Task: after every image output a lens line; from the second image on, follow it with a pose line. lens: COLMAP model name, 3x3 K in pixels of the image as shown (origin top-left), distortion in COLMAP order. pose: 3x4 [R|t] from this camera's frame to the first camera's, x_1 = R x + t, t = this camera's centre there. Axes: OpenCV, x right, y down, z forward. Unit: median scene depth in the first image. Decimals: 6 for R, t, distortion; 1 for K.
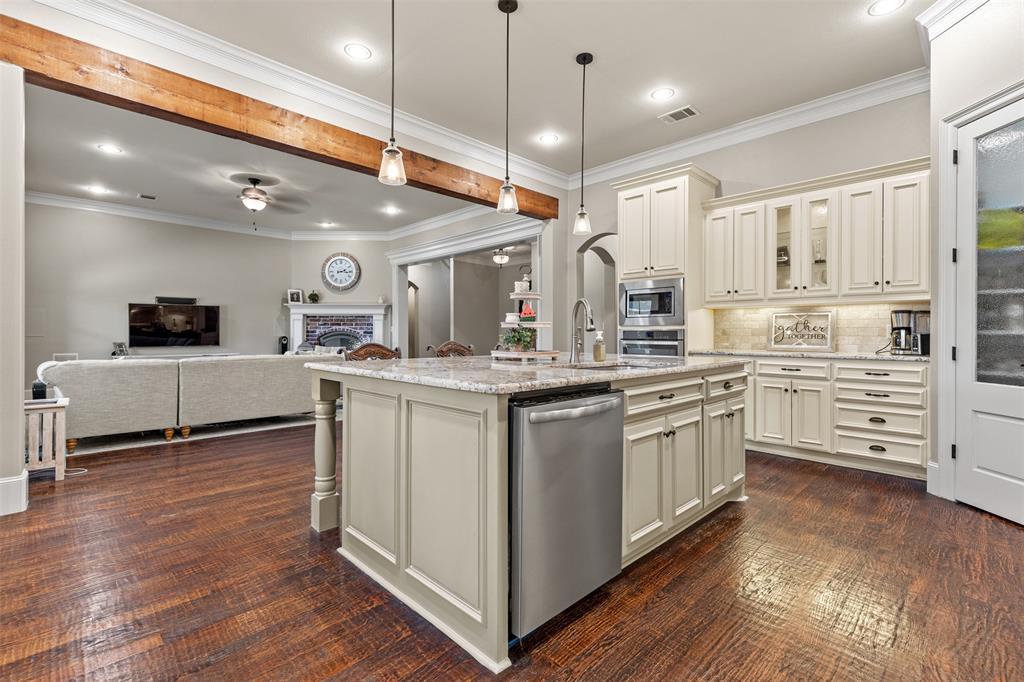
lens RADIAL K [[463.3, 0, 522.4], [0, 463.3, 335.4], [0, 0, 1]] dist [0.006075, -0.001601]
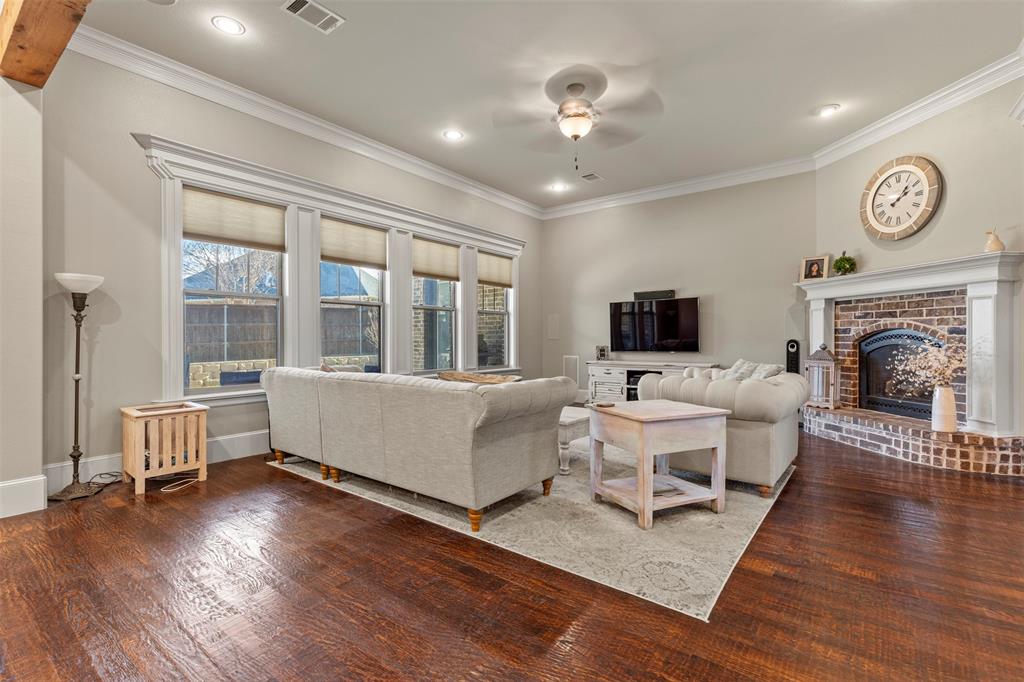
lens RADIAL K [[463.3, 0, 516.5], [0, 463.3, 338.5], [0, 0, 1]] dist [0.006075, -0.001601]
pose [[0.132149, 0.001904, -0.991228, 0.016762], [0.003528, 0.999991, 0.002391, -0.001989], [0.991224, -0.003813, 0.132141, 0.566601]]
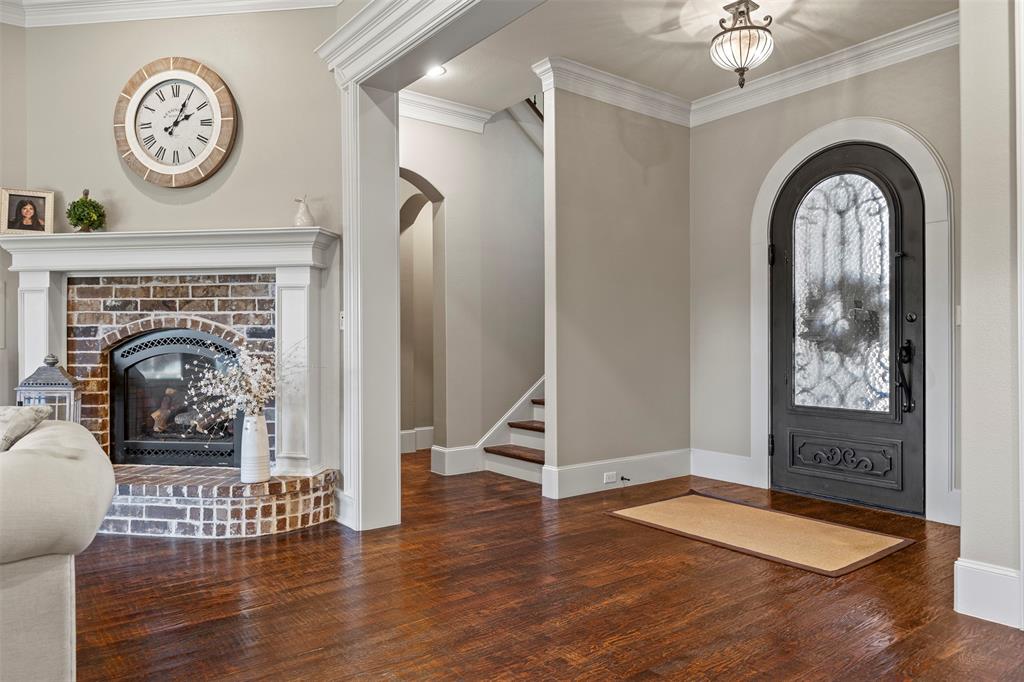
lens RADIAL K [[696.6, 0, 519.1], [0, 696.6, 336.7], [0, 0, 1]] dist [0.007684, -0.001742]
pose [[0.989169, -0.004007, -0.146728, -0.115524], [0.004193, 0.999991, 0.000959, -0.003722], [0.146723, -0.001564, 0.989176, 0.602835]]
